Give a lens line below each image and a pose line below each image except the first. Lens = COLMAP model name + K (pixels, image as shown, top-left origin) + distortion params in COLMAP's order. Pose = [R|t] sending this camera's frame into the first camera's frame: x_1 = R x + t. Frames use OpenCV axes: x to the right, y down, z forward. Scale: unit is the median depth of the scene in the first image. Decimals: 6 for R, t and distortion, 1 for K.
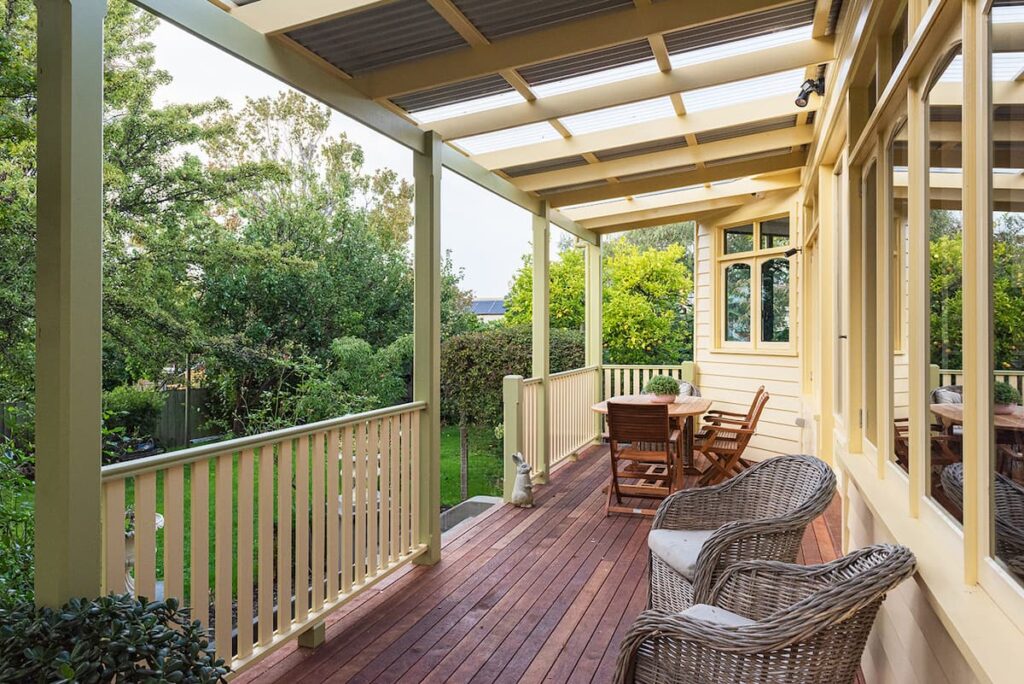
lens RADIAL K [[698.8, 0, 512.0], [0, 698.8, 342.0], [0, 0, 1]] dist [0.002851, 0.000416]
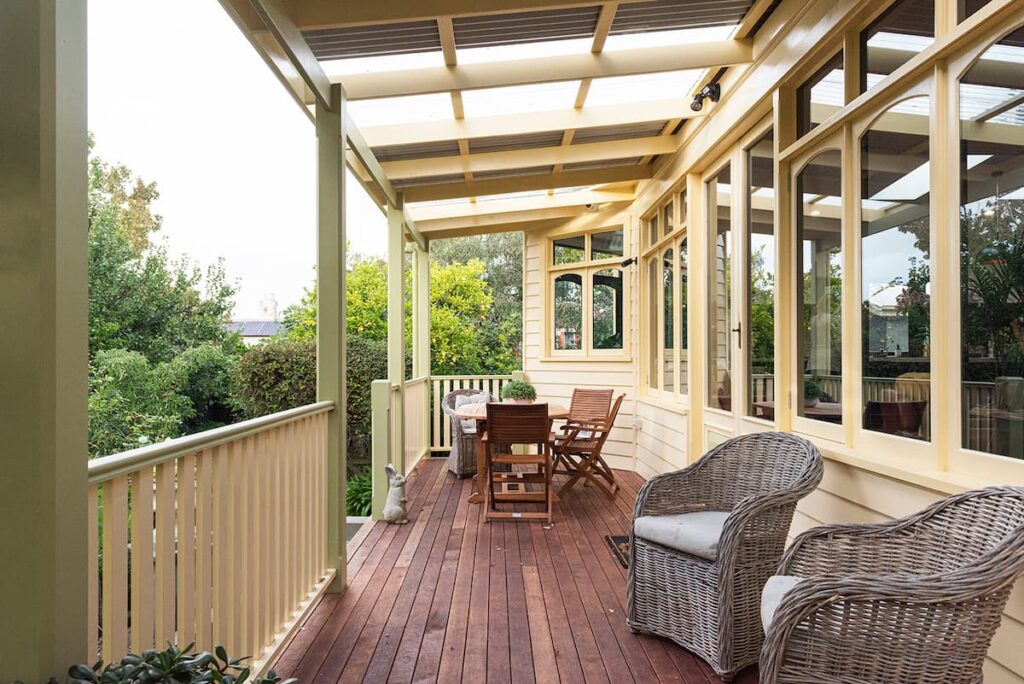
lens RADIAL K [[701.5, 0, 512.8], [0, 701.5, 368.1], [0, 0, 1]] dist [0.007594, 0.002127]
pose [[0.934555, -0.008229, 0.355724, -0.146156], [0.008737, 0.999962, 0.000177, 0.030584], [-0.355712, 0.002943, 0.934591, 0.079803]]
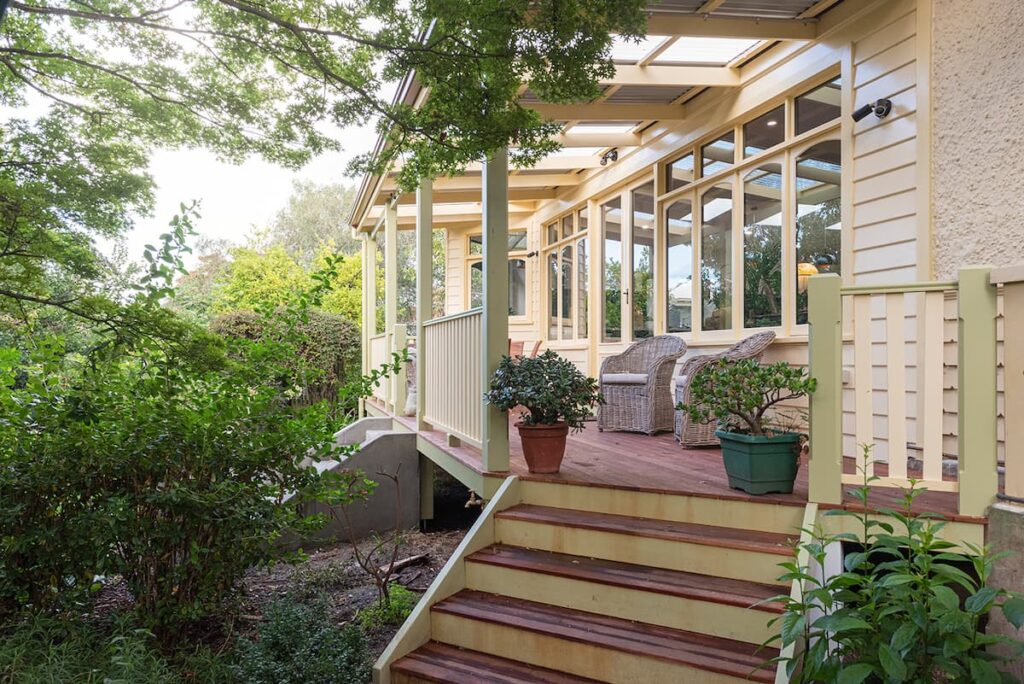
lens RADIAL K [[698.8, 0, 512.0], [0, 698.8, 342.0], [0, 0, 1]] dist [0.002851, 0.000416]
pose [[0.804218, 0.011210, 0.594229, -0.550470], [0.008548, 0.999501, -0.030424, 0.109438], [-0.594273, 0.029547, 0.803721, -0.183159]]
